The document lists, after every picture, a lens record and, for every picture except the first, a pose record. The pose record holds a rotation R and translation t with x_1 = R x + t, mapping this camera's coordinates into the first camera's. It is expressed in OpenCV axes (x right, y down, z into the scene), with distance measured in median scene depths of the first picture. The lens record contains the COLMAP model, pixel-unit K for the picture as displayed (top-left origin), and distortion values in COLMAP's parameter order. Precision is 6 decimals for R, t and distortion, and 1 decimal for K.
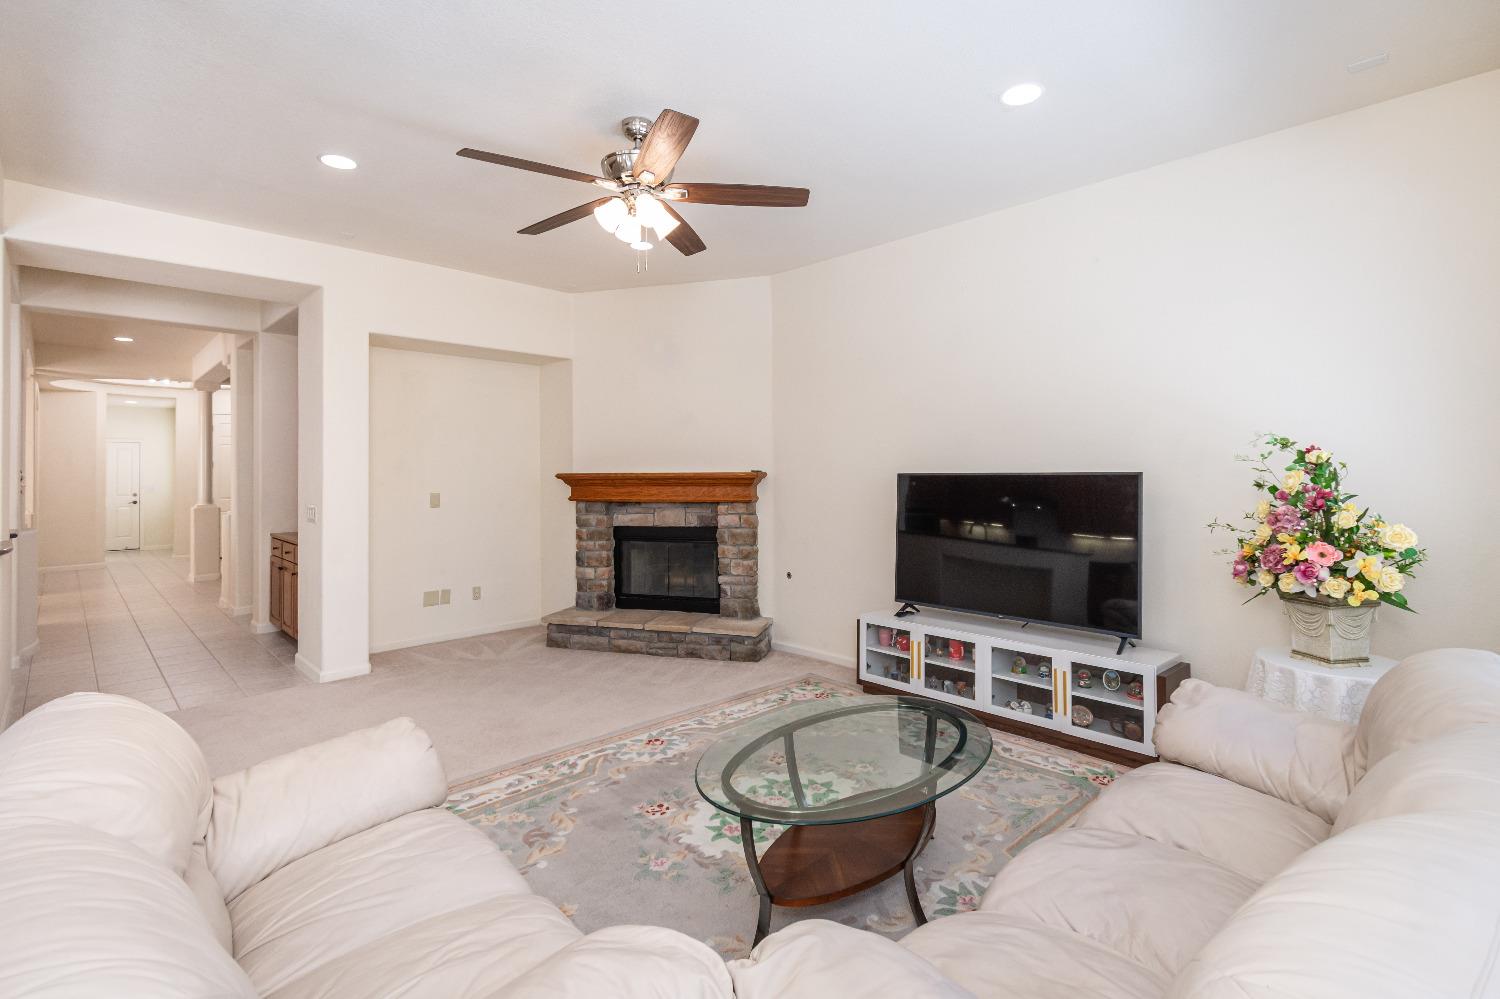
lens RADIAL K [[673.6, 0, 750.1], [0, 673.6, 468.5], [0, 0, 1]] dist [-0.003436, 0.000646]
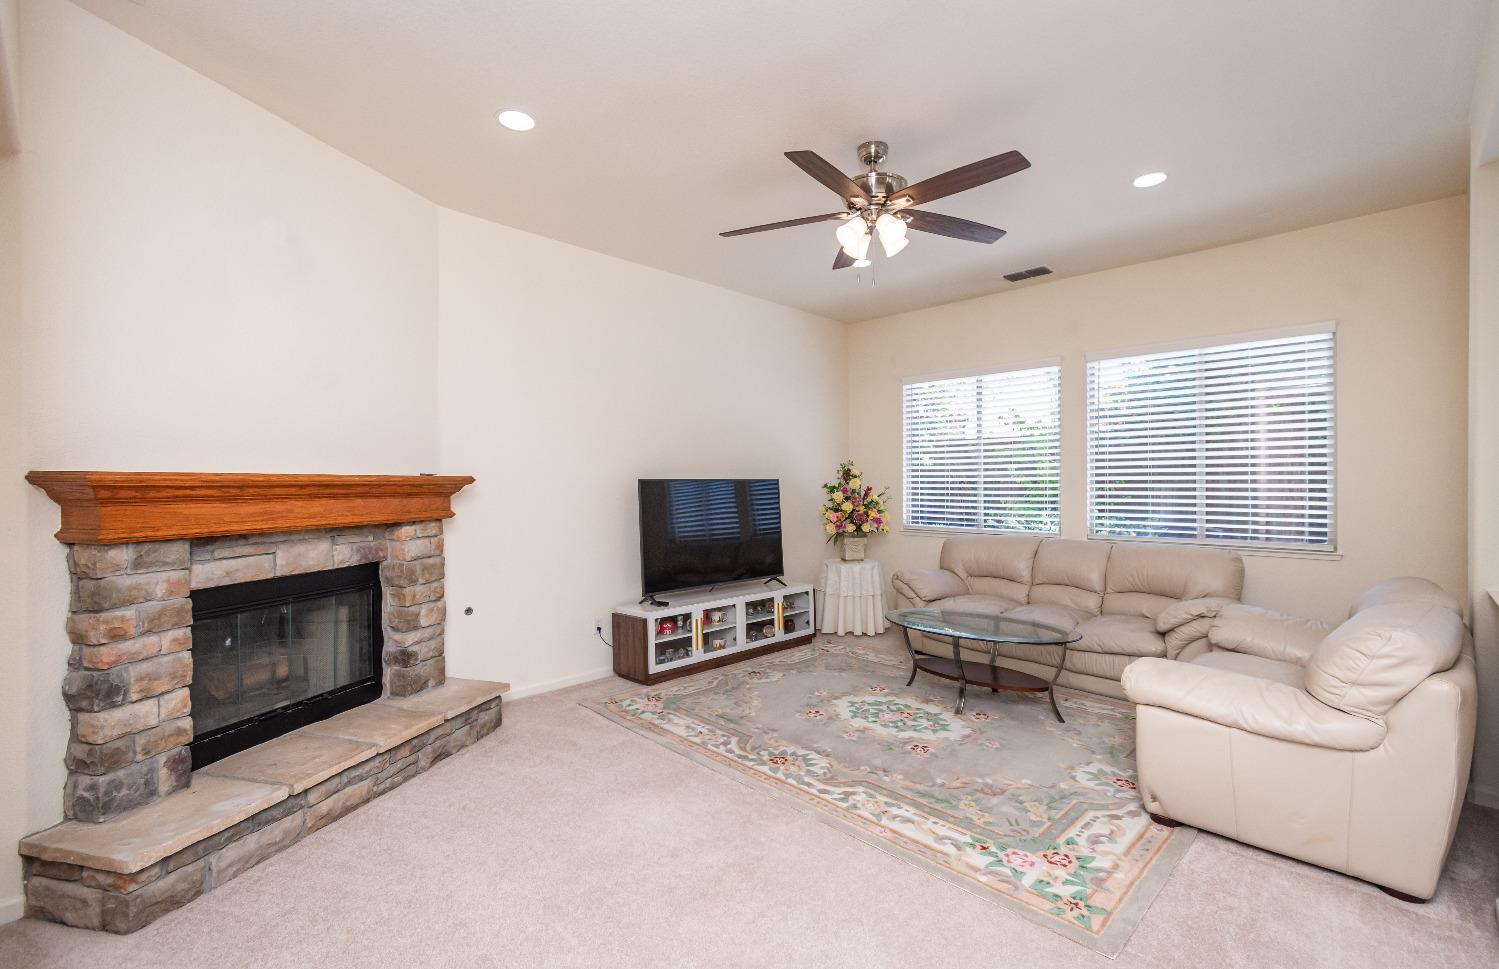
lens RADIAL K [[649.8, 0, 748.2], [0, 649.8, 491.6], [0, 0, 1]] dist [-0.004795, -0.000545]
pose [[0.003899, -0.007346, 0.999965, -0.690352], [-0.001866, 0.999971, 0.007353, 0.016296], [-0.999991, -0.001894, 0.003885, 0.687124]]
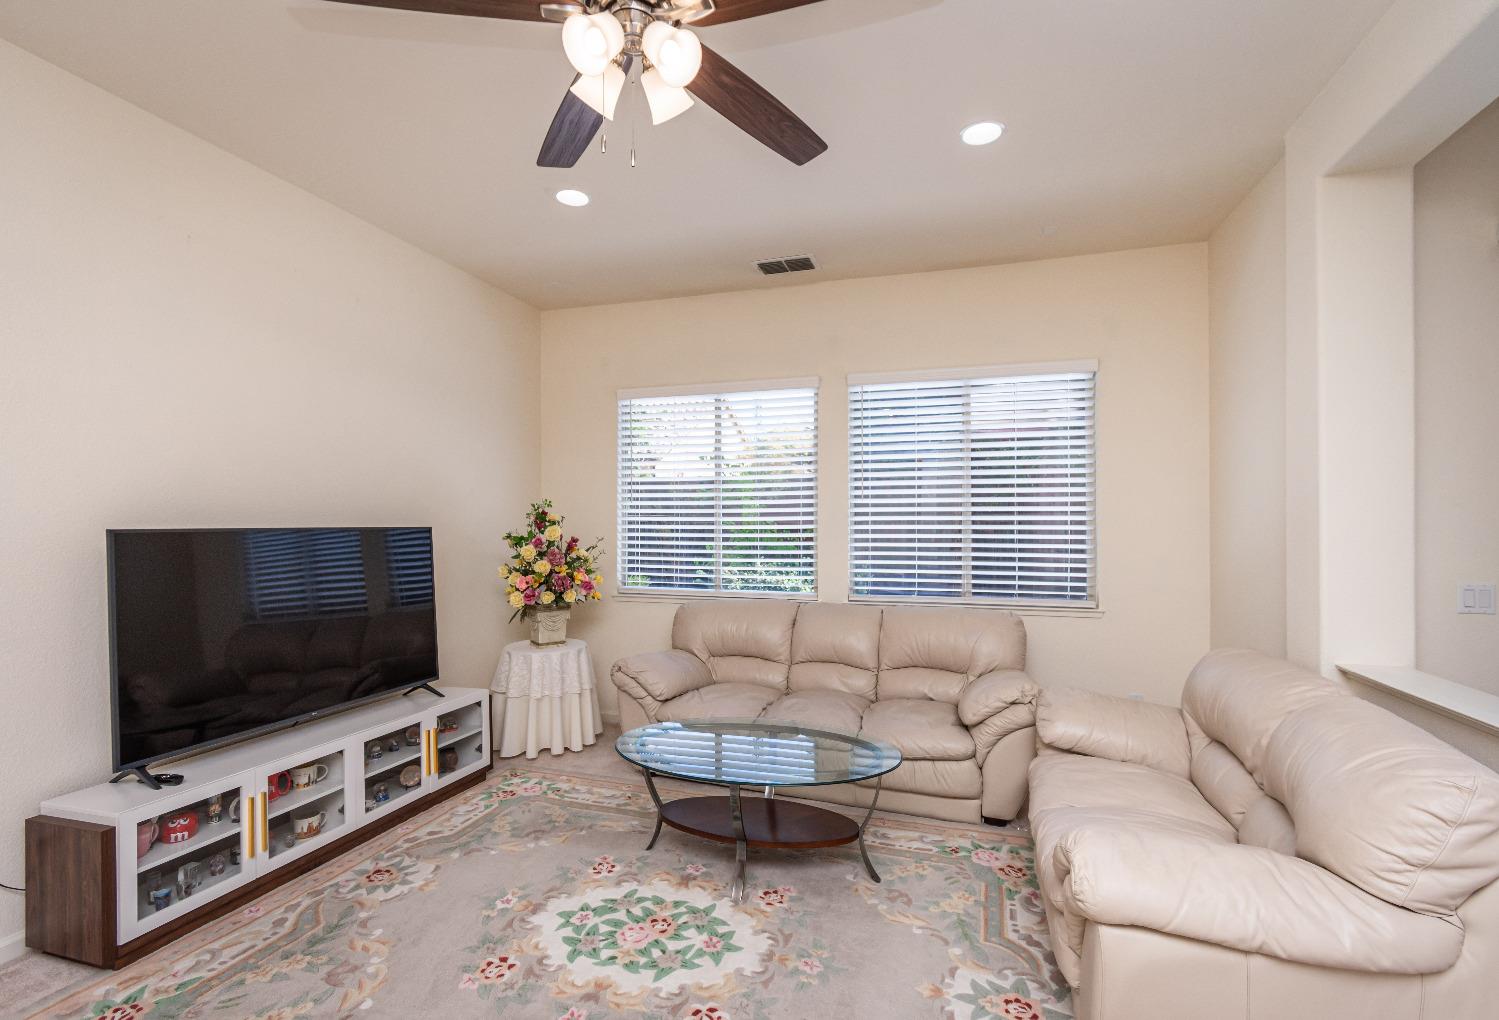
lens RADIAL K [[675.6, 0, 758.9], [0, 675.6, 516.3], [0, 0, 1]] dist [0.004002, 0.001799]
pose [[-0.471071, 0.015194, 0.881964, -0.406247], [-0.001871, 0.999832, -0.018224, 0.005085], [-0.882093, -0.010235, -0.470963, 0.671971]]
